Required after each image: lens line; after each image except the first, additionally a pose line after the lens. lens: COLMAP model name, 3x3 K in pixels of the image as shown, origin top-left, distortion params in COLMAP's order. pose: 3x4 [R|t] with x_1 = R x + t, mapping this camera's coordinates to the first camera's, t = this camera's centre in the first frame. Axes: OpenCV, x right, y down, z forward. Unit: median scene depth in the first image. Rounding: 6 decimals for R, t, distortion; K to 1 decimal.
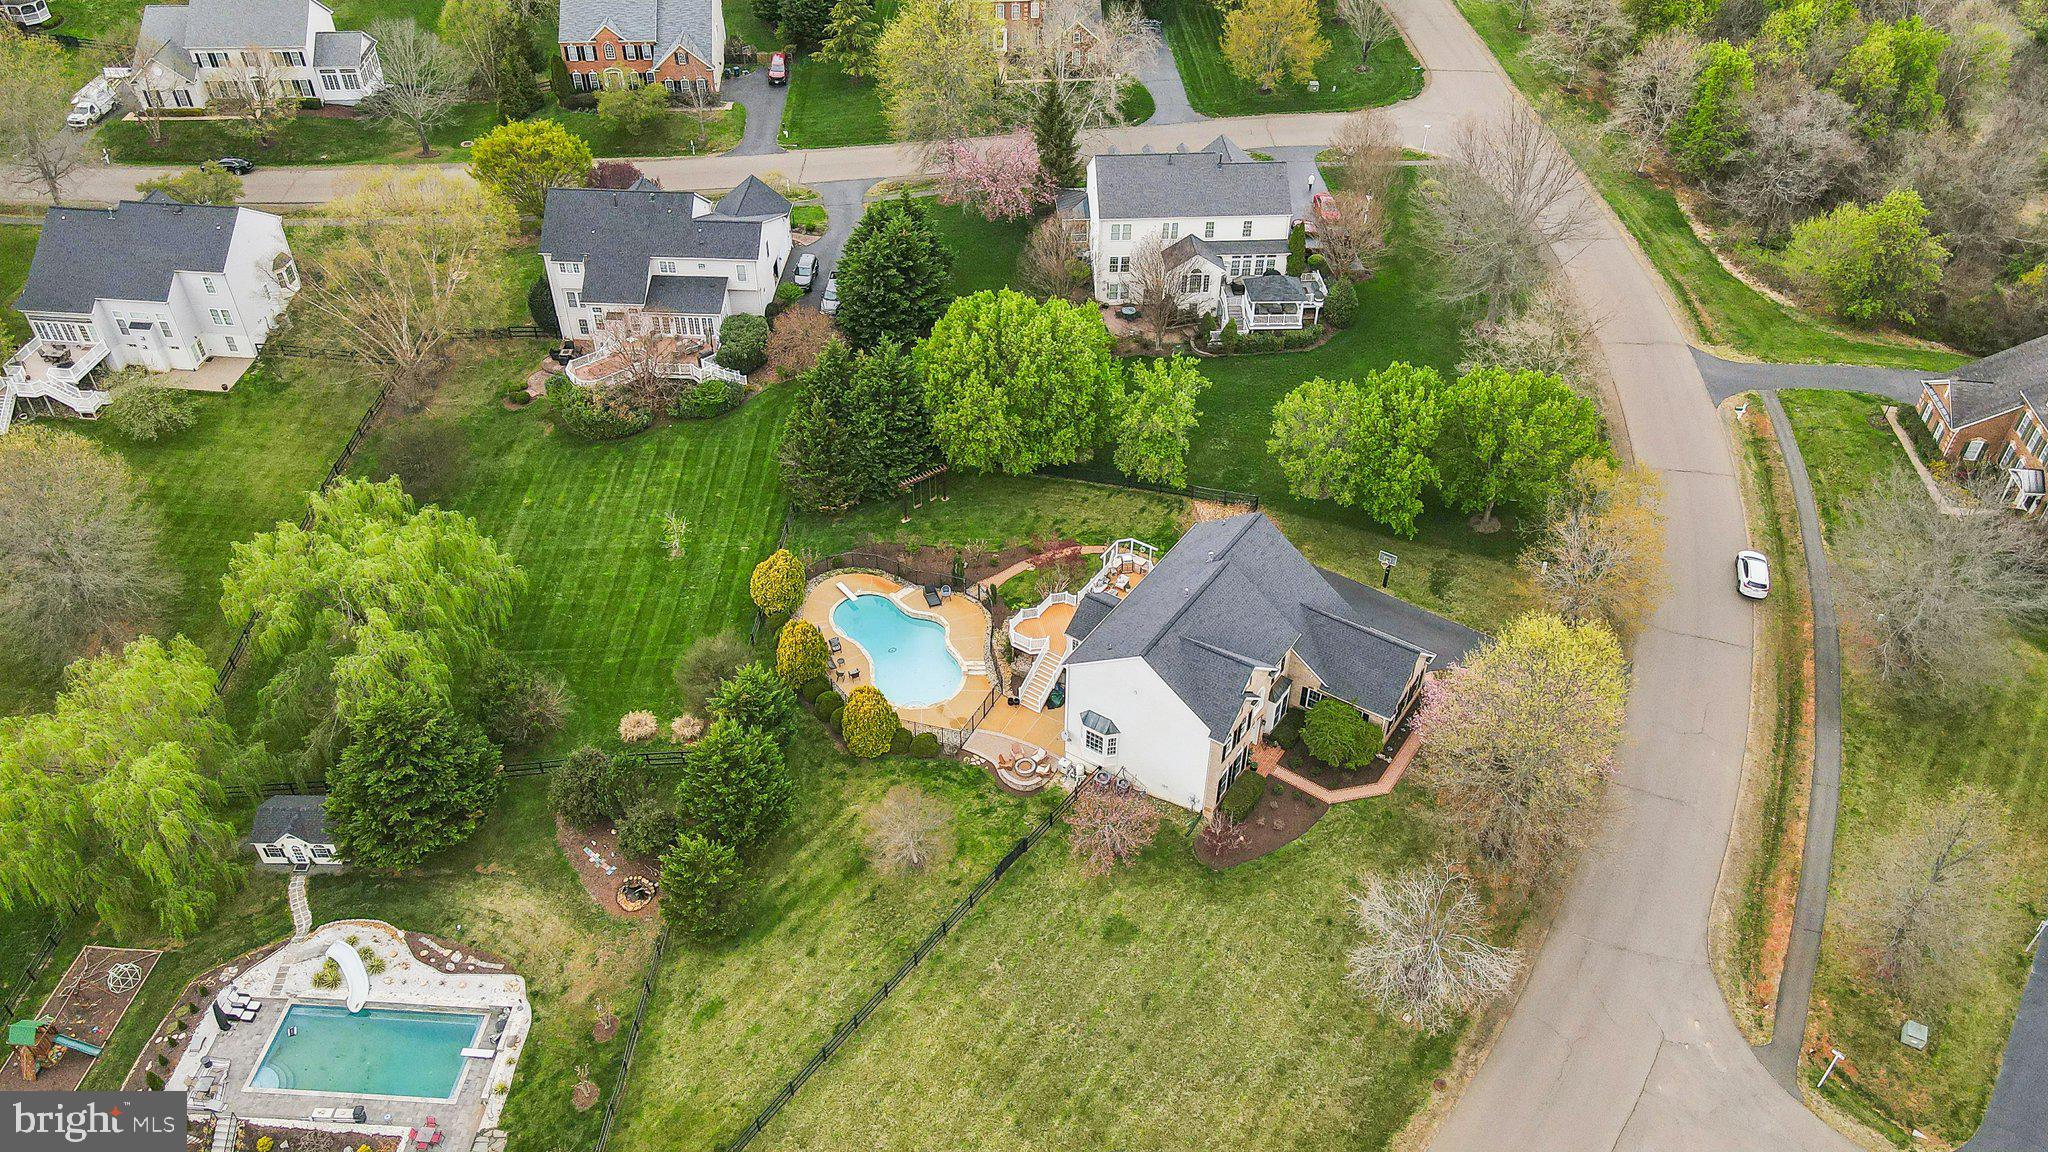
lens RADIAL K [[1505.6, 0, 1017.4], [0, 1505.6, 578.2], [0, 0, 1]] dist [0.002104, 0.039277]
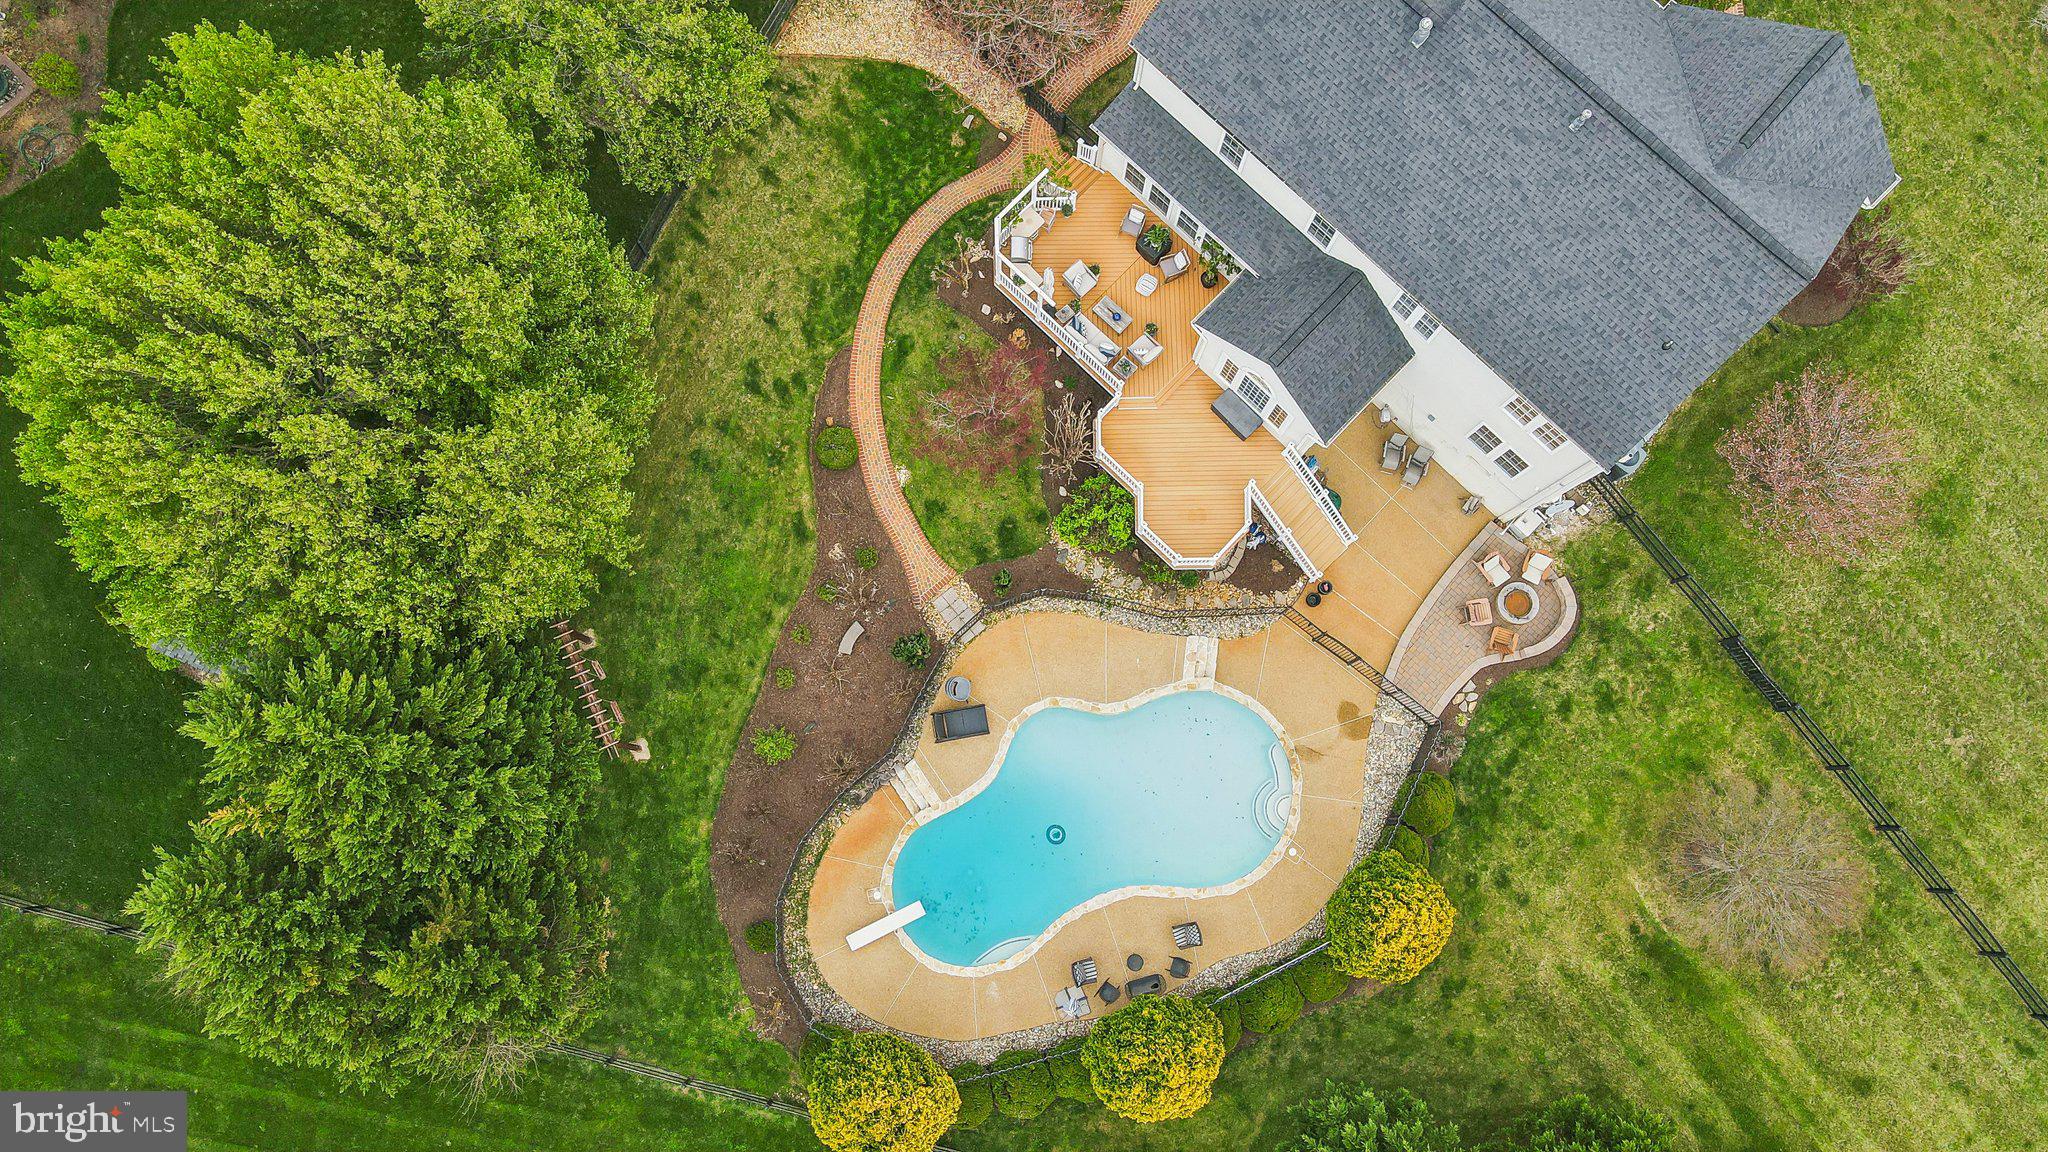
lens RADIAL K [[1476.4, 0, 1015.3], [0, 1476.4, 572.5], [0, 0, 1]] dist [-0.006439, 0.039702]
pose [[0.174984, -0.971812, 0.157995, -0.080464], [0.631769, 0.233905, 0.739024, -0.299739], [-0.755148, -0.029501, 0.654890, 0.742904]]
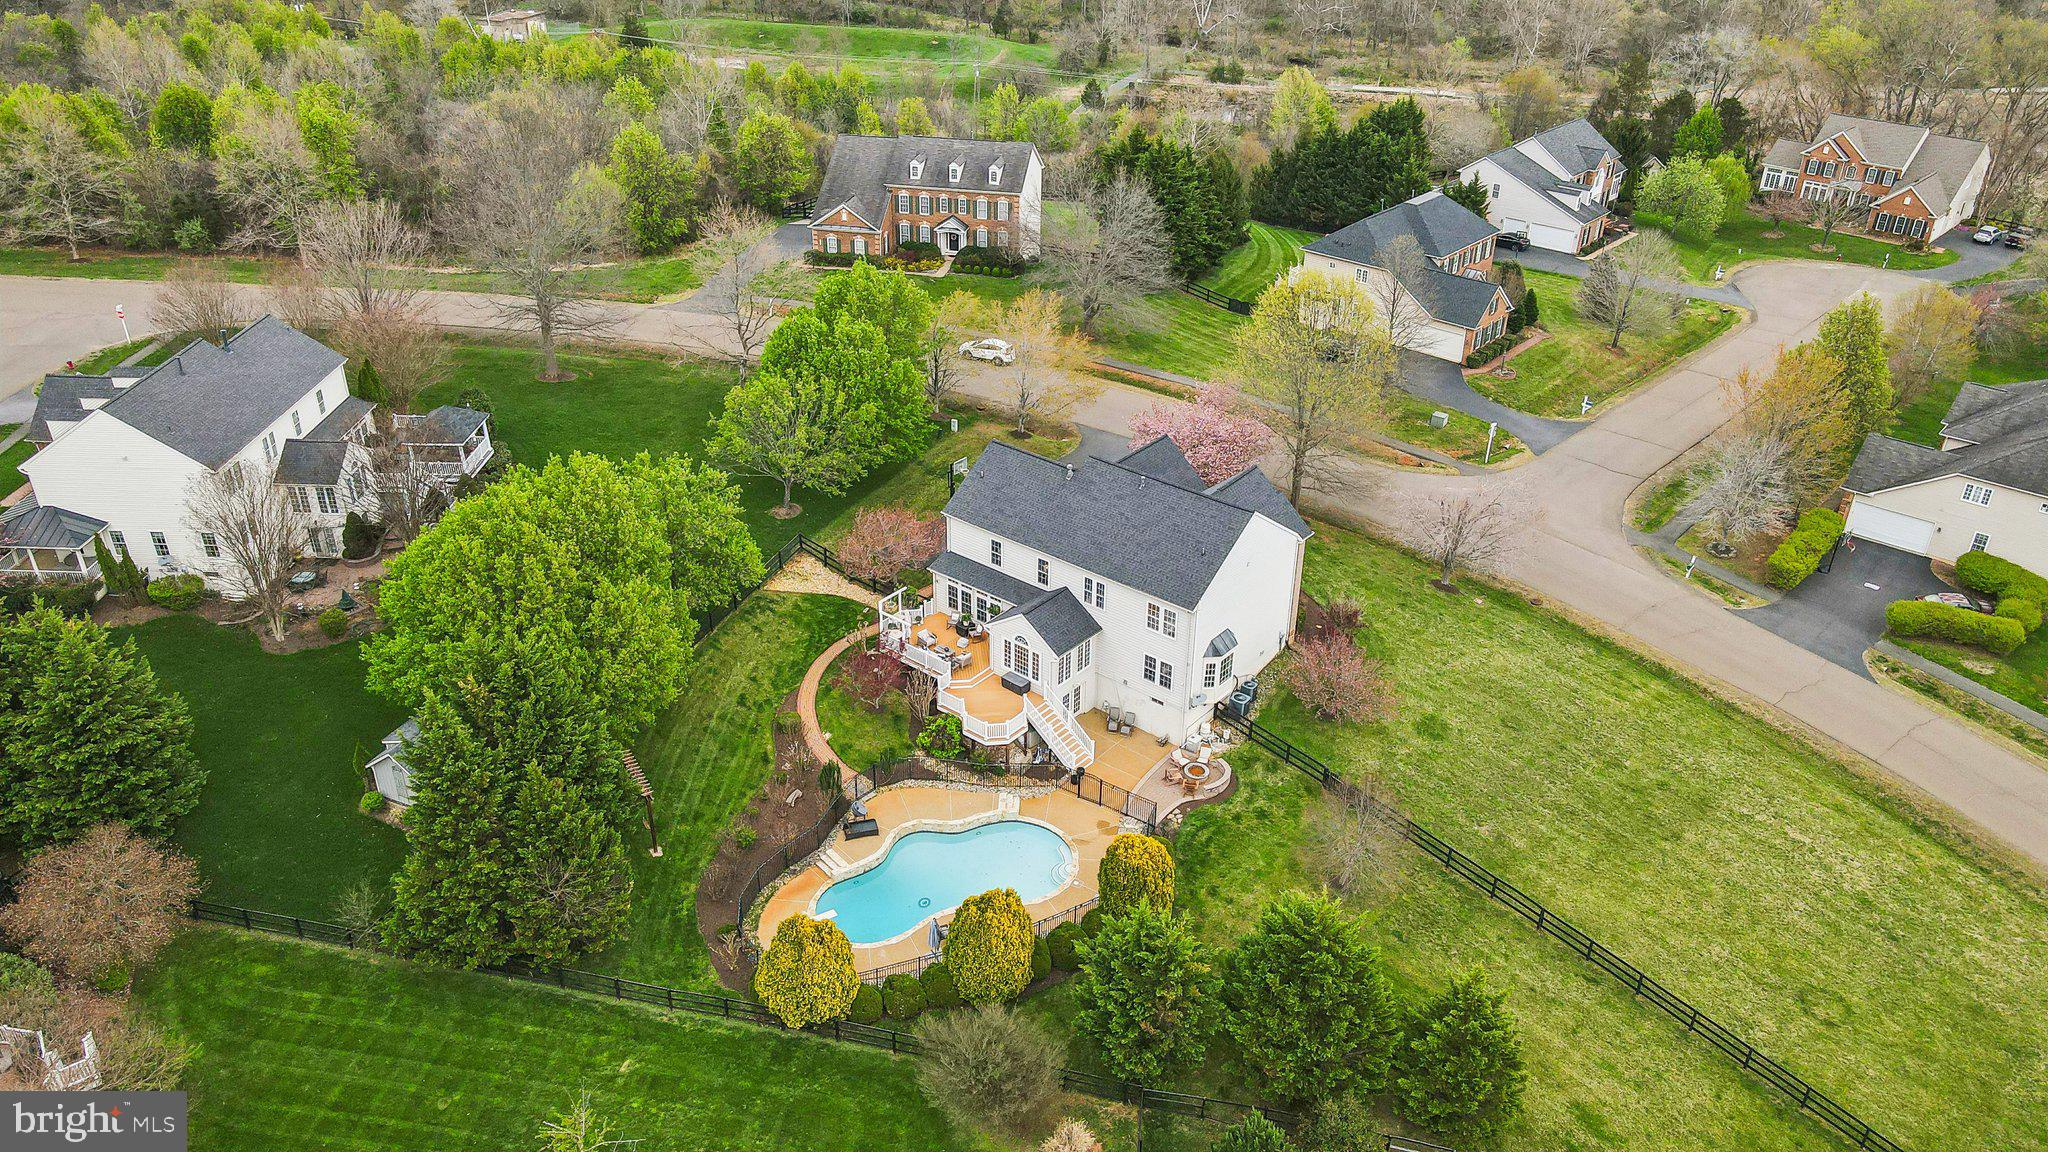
lens RADIAL K [[1502.3, 0, 1002.9], [0, 1502.3, 587.4], [0, 0, 1]] dist [0.012348, 0.007320]
pose [[0.102583, -0.497860, 0.861169, -0.591316], [0.637728, 0.697325, 0.327172, -0.248233], [-0.763400, 0.515629, 0.389033, 0.655189]]
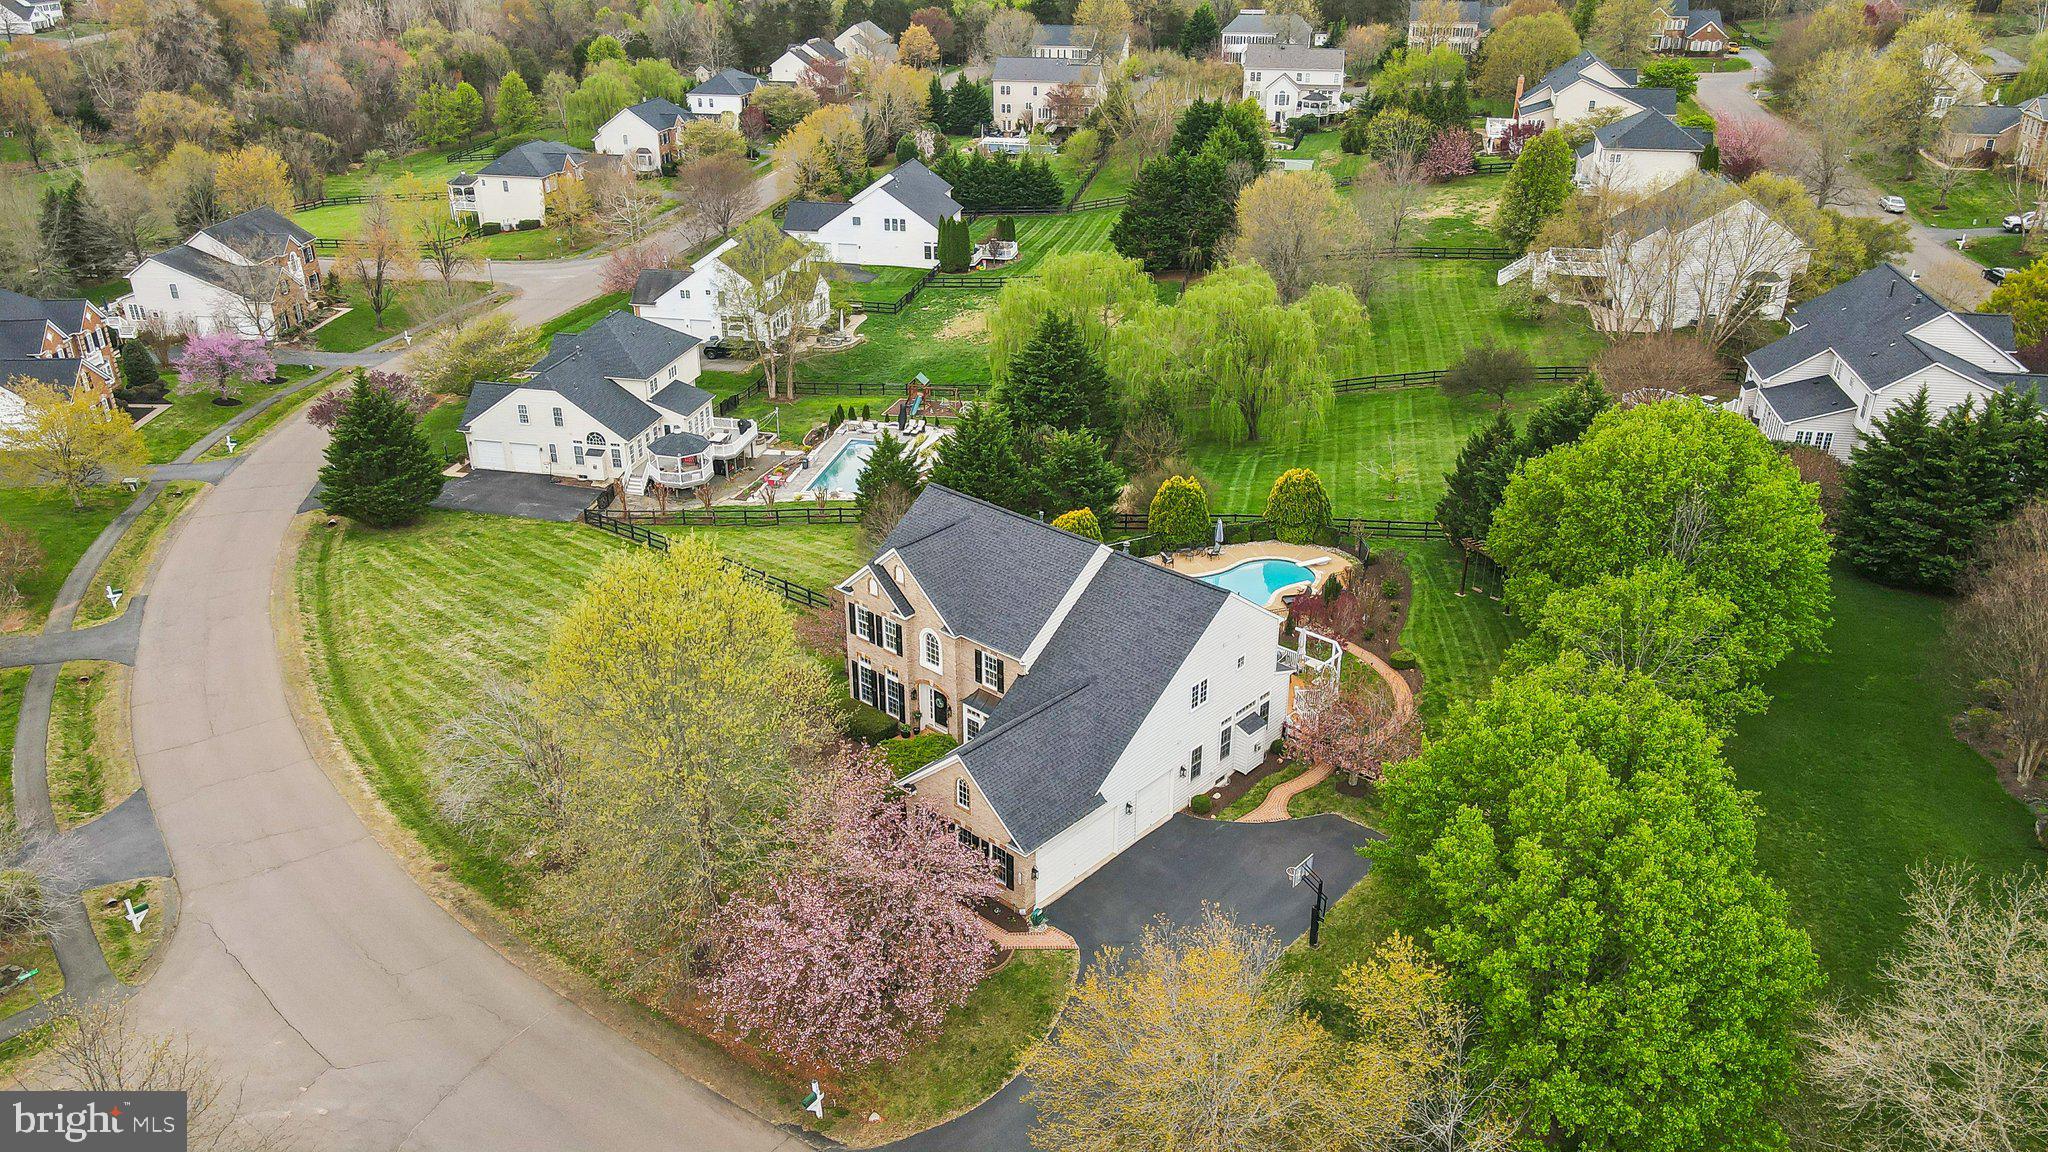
lens RADIAL K [[1505.6, 0, 1017.4], [0, 1505.6, 578.2], [0, 0, 1]] dist [0.002104, 0.039277]
pose [[-0.143597, 0.425864, -0.893320, 0.690941], [-0.634630, 0.653005, 0.413315, -0.236448], [0.759358, 0.626278, 0.176496, 0.763250]]
